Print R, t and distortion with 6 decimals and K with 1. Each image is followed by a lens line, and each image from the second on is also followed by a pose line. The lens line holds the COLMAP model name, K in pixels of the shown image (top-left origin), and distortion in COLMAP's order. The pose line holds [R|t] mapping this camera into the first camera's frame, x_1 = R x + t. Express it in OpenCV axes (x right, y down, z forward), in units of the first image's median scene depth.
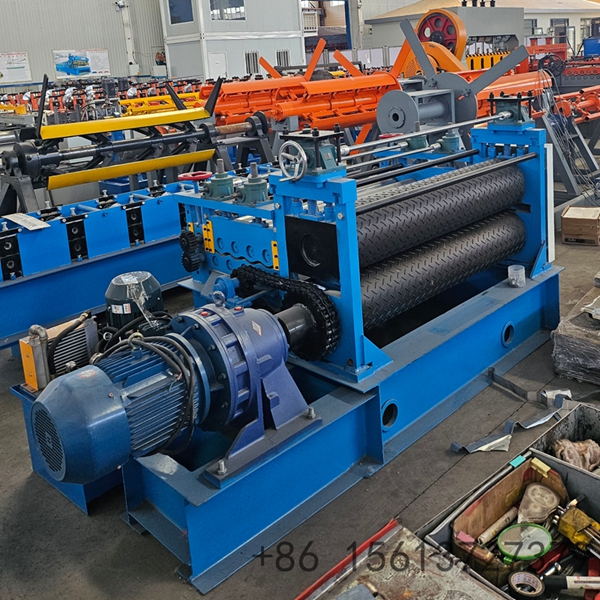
lens RADIAL K [[616.1, 0, 300.0], [0, 616.1, 300.0], [0, 0, 1]] dist [0.067161, -0.000514]
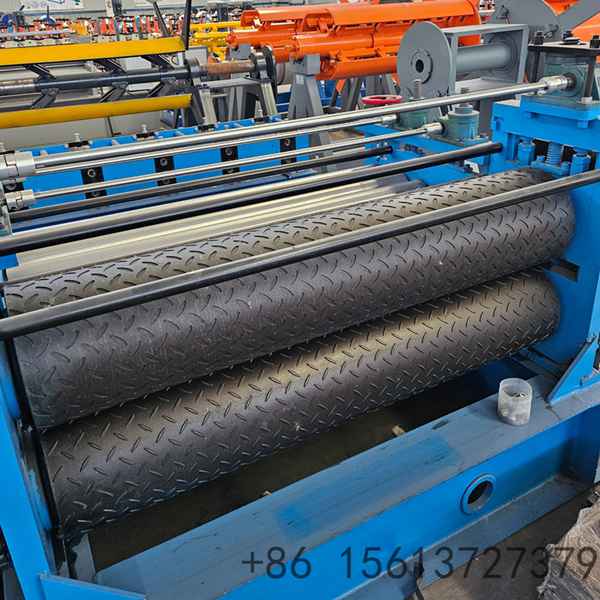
lens RADIAL K [[538.9, 0, 257.8], [0, 538.9, 300.9], [0, 0, 1]] dist [0.046225, -0.002401]
pose [[0.954295, 0.168169, -0.247063, 0.153297], [-0.129293, 0.977608, 0.166029, -0.109412], [0.269452, -0.126497, 0.954670, 0.323756]]
